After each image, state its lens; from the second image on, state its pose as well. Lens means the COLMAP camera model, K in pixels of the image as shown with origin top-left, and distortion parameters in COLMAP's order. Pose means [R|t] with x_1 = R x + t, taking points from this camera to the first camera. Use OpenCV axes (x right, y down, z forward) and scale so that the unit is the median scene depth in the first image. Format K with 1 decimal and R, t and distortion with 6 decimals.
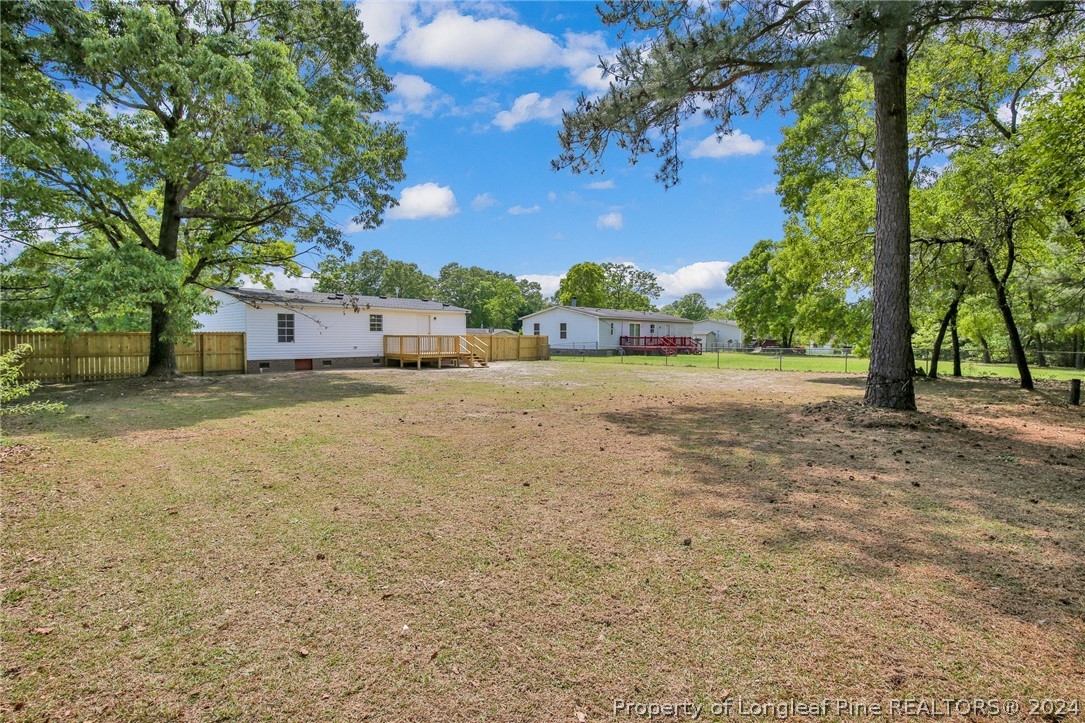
lens RADIAL K [[500.6, 0, 542.5], [0, 500.6, 361.5], [0, 0, 1]] dist [0.000487, -0.000131]
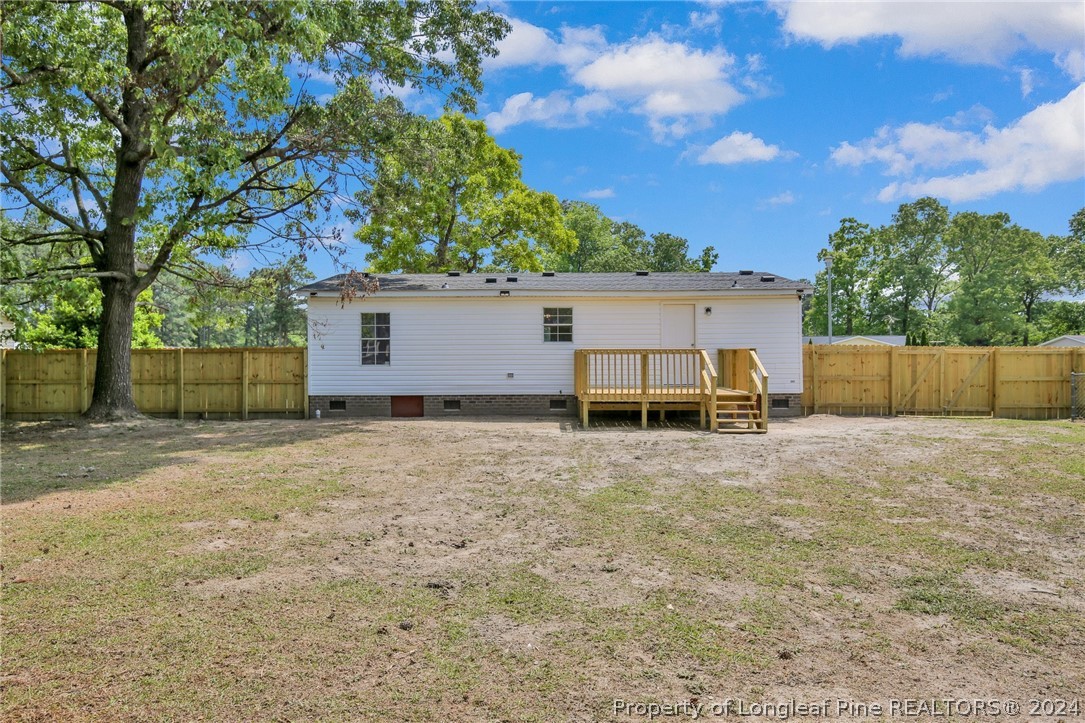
lens RADIAL K [[808.2, 0, 542.5], [0, 808.2, 361.5], [0, 0, 1]] dist [-0.005109, -0.002657]
pose [[0.667986, 0.000238, -0.744174, 0.247925], [-0.031666, 0.999103, -0.028105, -0.021129], [0.743500, 0.042339, 0.667395, 0.506466]]
